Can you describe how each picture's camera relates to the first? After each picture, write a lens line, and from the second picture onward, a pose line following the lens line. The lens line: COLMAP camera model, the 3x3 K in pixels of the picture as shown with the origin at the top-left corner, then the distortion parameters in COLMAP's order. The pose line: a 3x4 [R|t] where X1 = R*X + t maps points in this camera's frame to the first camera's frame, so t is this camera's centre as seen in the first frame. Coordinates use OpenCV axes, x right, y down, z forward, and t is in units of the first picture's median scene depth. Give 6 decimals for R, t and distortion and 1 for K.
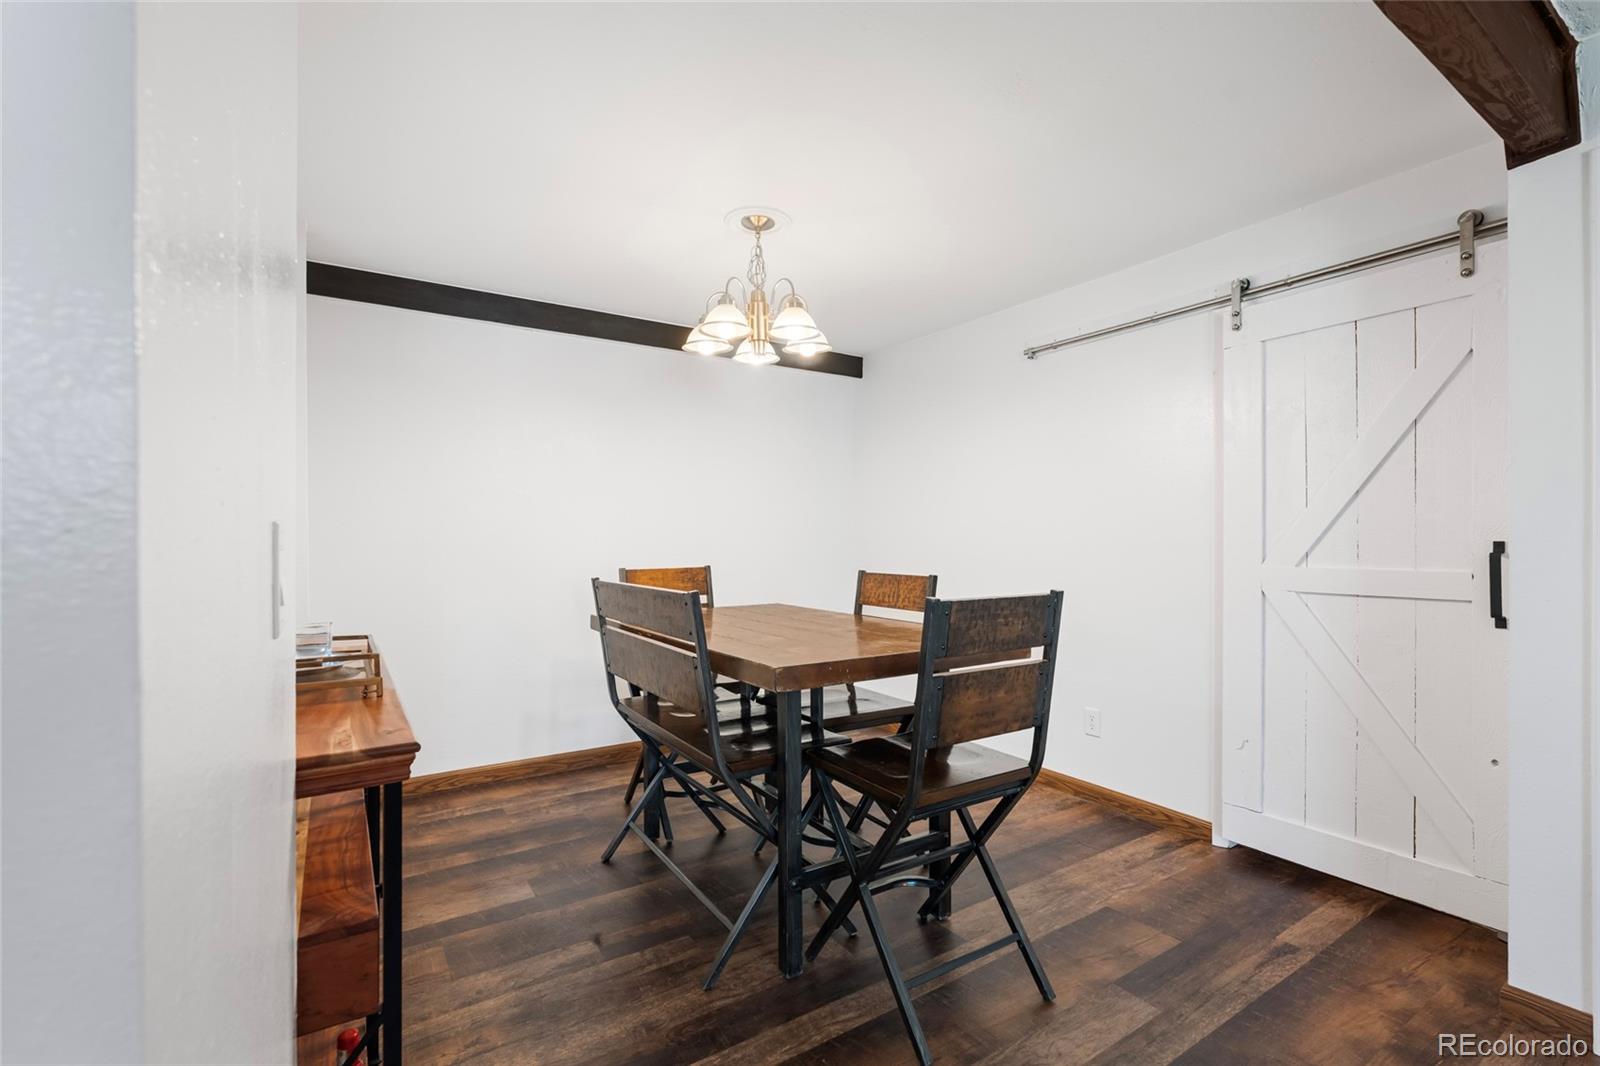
lens RADIAL K [[707.0, 0, 798.9], [0, 707.0, 537.9], [0, 0, 1]] dist [-0.008734, 0.000527]
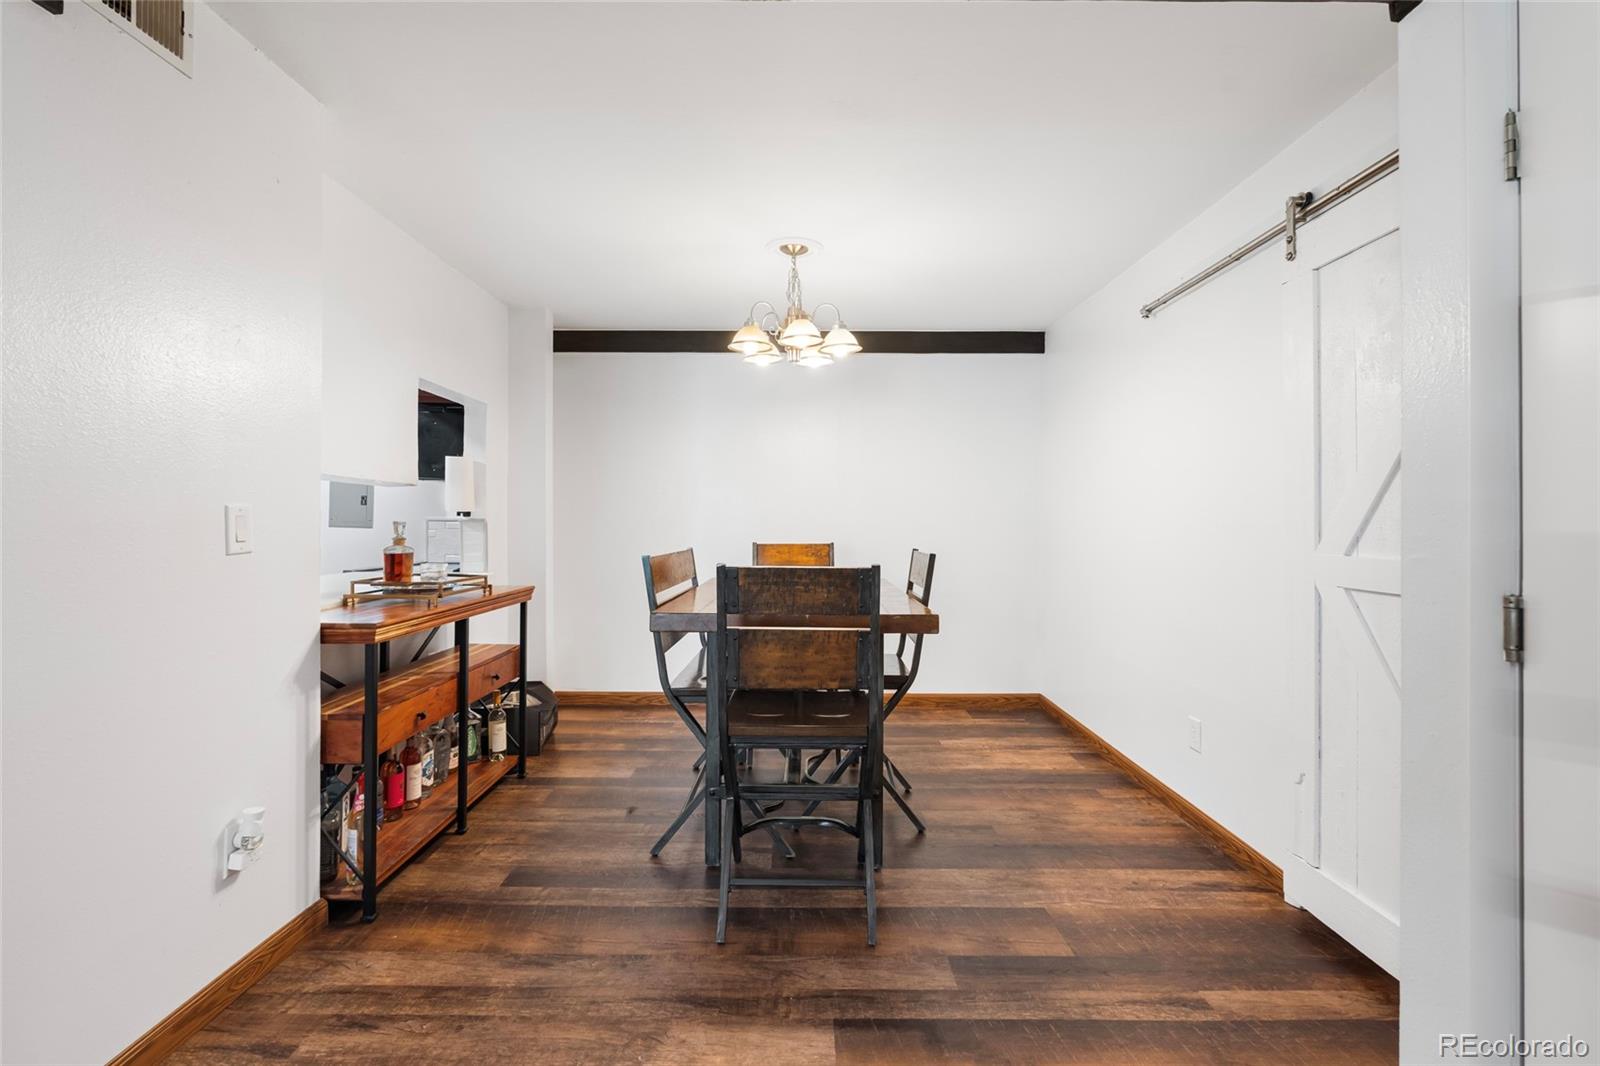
lens RADIAL K [[708.2, 0, 795.1], [0, 708.2, 520.7], [0, 0, 1]] dist [-0.002499, -0.000374]
pose [[0.836598, 0.004414, -0.547800, 0.624480], [-0.004901, 0.999988, 0.000573, 0.004700], [0.547796, 0.002206, 0.836609, 0.019539]]
